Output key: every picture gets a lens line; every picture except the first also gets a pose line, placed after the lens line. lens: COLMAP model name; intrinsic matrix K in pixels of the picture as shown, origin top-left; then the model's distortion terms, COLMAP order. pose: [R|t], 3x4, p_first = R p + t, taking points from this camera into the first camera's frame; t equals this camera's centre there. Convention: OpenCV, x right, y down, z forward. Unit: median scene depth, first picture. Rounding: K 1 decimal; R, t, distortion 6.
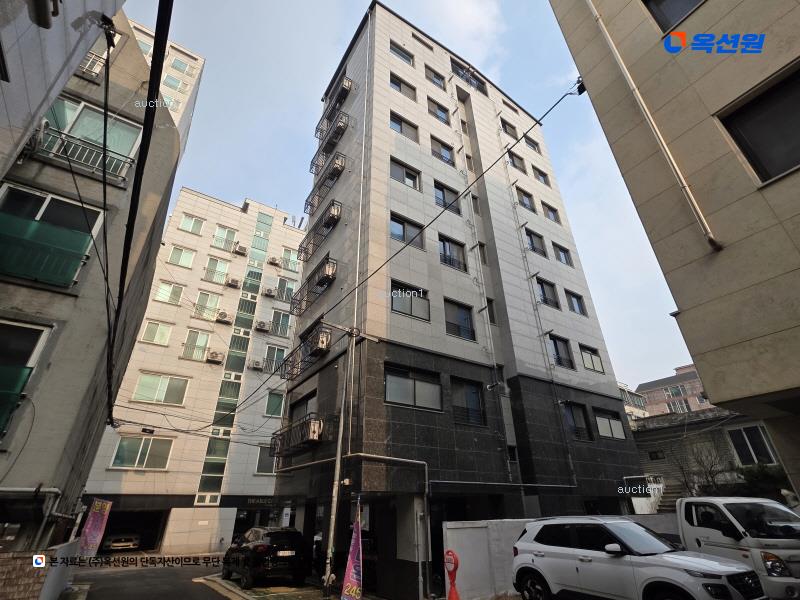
lens RADIAL K [[383.3, 0, 400.0], [0, 383.3, 300.0], [0, 0, 1]] dist [0.022155, 0.000052]
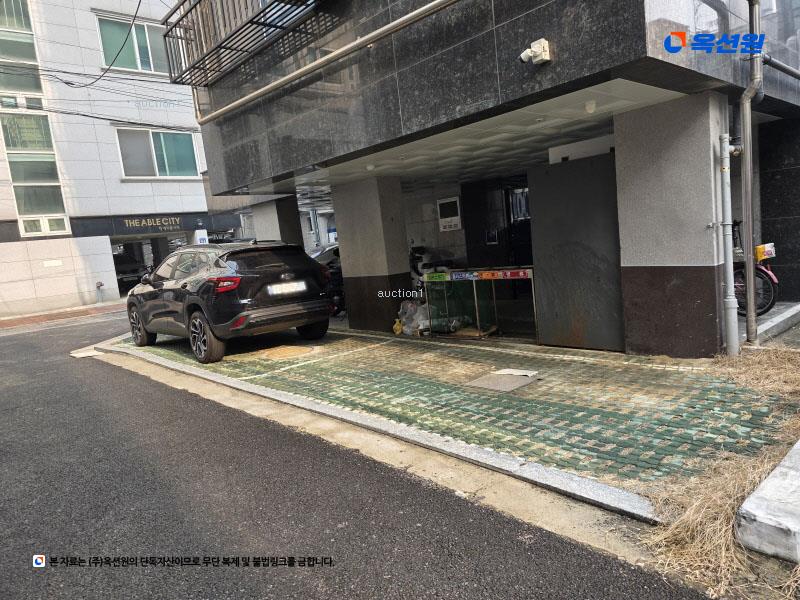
lens RADIAL K [[538.4, 0, 400.0], [0, 538.4, 300.0], [0, 0, 1]] dist [0.000847, -0.001138]
pose [[0.983667, -0.106128, 0.145384, -0.137708], [0.002406, 0.815374, 0.578930, 0.173388], [-0.179984, -0.569124, 0.802311, 0.266664]]
